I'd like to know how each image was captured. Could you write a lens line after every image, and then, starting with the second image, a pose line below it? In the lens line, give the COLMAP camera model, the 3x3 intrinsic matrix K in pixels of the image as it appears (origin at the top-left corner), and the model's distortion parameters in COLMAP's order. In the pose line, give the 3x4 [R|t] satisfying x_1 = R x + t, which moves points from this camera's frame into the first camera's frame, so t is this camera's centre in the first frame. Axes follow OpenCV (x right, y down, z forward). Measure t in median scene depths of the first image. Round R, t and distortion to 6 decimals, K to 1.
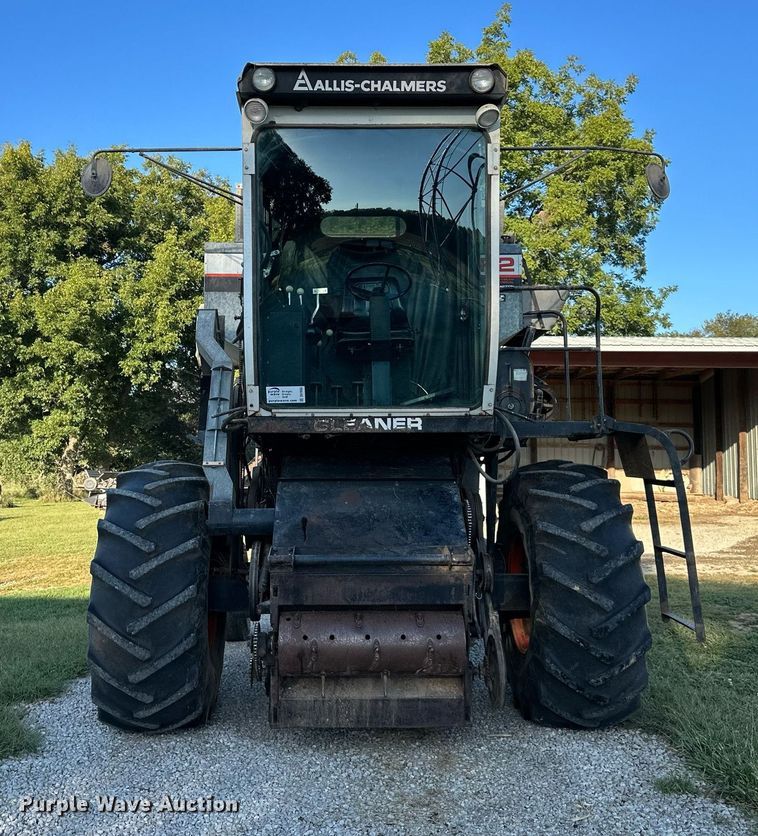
lens RADIAL K [[896.9, 0, 370.2], [0, 896.9, 371.4], [0, 0, 1]] dist [0.127152, 0.000000]
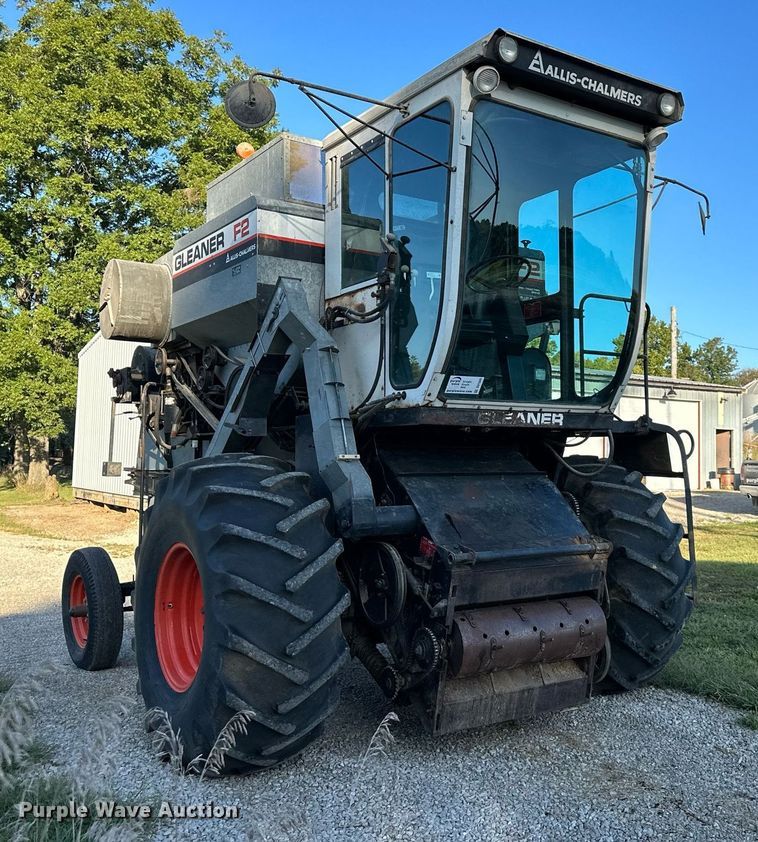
lens RADIAL K [[910.8, 0, 476.4], [0, 910.8, 391.8], [0, 0, 1]] dist [0.125000, 0.000000]
pose [[0.804009, 0.046473, 0.592799, -0.646217], [-0.064038, 0.997910, 0.008622, 0.023812], [-0.591159, -0.044894, 0.805304, 0.216730]]
